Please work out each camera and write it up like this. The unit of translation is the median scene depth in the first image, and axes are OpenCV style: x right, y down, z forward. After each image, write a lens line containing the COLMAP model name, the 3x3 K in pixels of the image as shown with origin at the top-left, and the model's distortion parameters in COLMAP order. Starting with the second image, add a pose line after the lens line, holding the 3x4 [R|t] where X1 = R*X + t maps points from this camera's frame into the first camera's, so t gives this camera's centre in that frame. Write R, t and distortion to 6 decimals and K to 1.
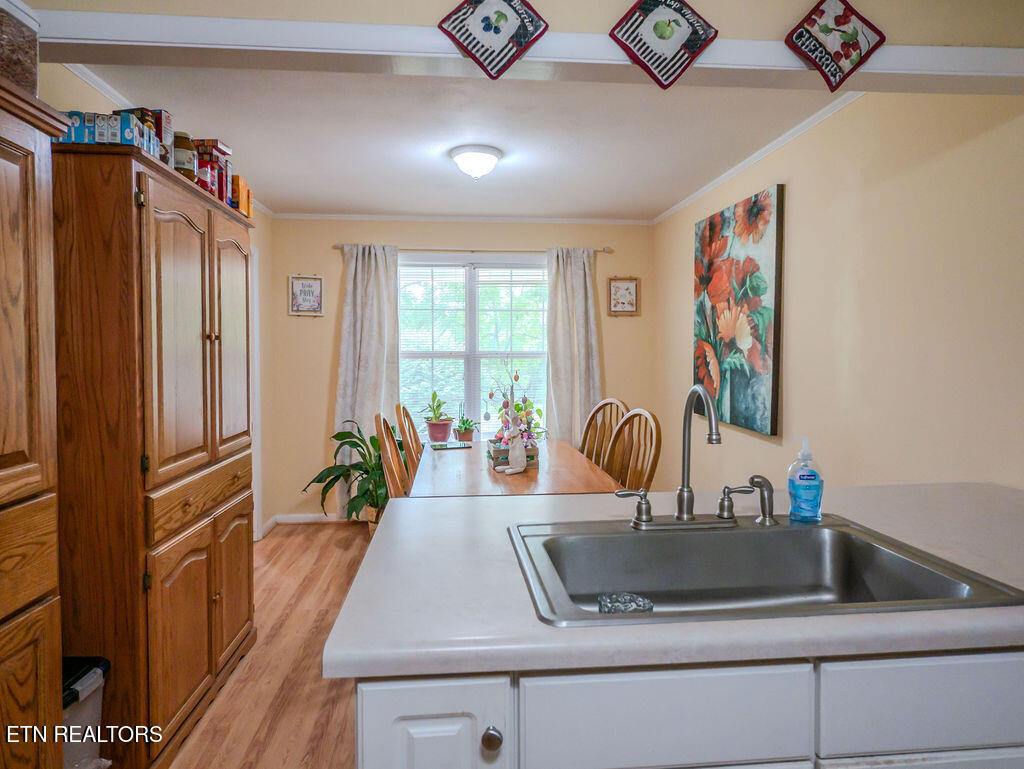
lens RADIAL K [[620.4, 0, 498.1], [0, 620.4, 369.9], [0, 0, 1]] dist [-0.000976, 0.003807]
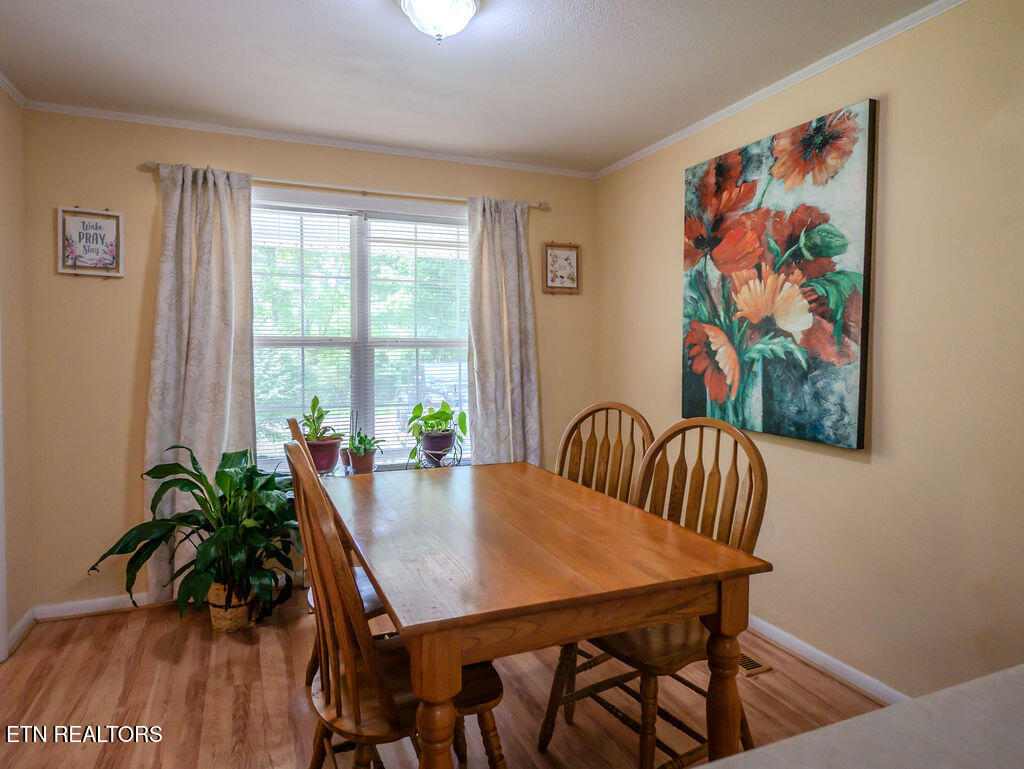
lens RADIAL K [[620.4, 0, 498.1], [0, 620.4, 369.9], [0, 0, 1]] dist [-0.000976, 0.003807]
pose [[0.950323, -0.006142, 0.311204, -0.152925], [0.005584, 0.999981, 0.002685, 0.007822], [-0.311214, -0.000814, 0.950339, 0.379366]]
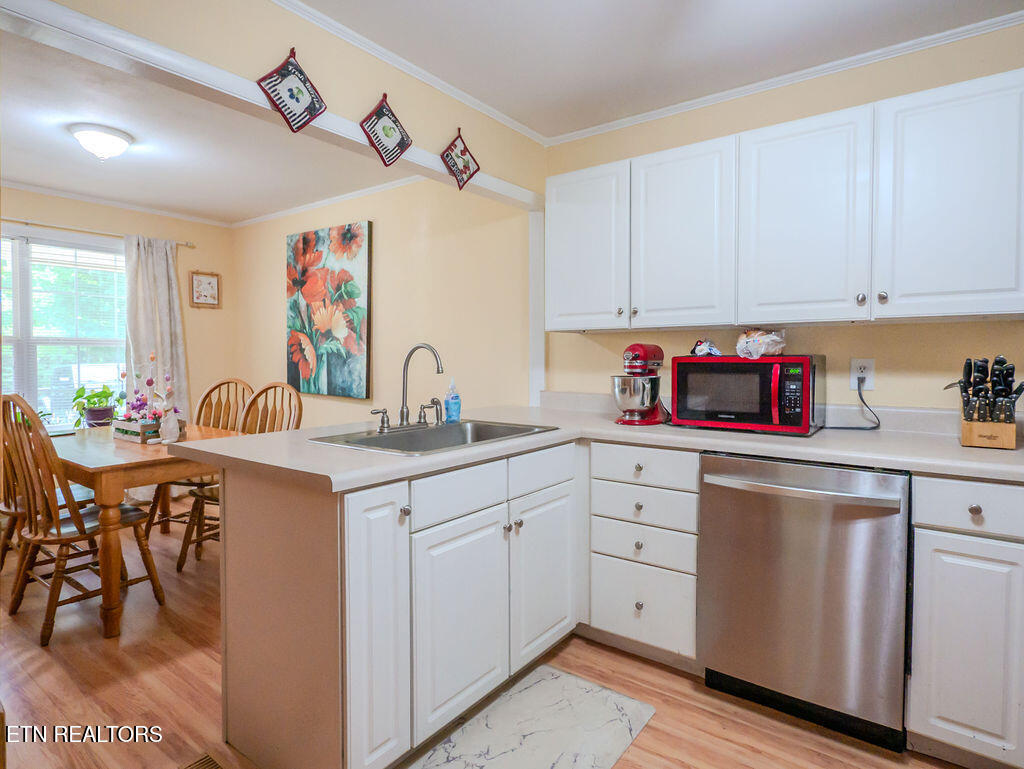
lens RADIAL K [[591.5, 0, 523.6], [0, 591.5, 374.6], [0, 0, 1]] dist [-0.001587, 0.000741]
pose [[0.652550, -0.016496, 0.757566, -0.290982], [0.015278, 0.999846, 0.008612, 0.038389], [-0.757592, 0.005954, 0.652702, -0.124806]]
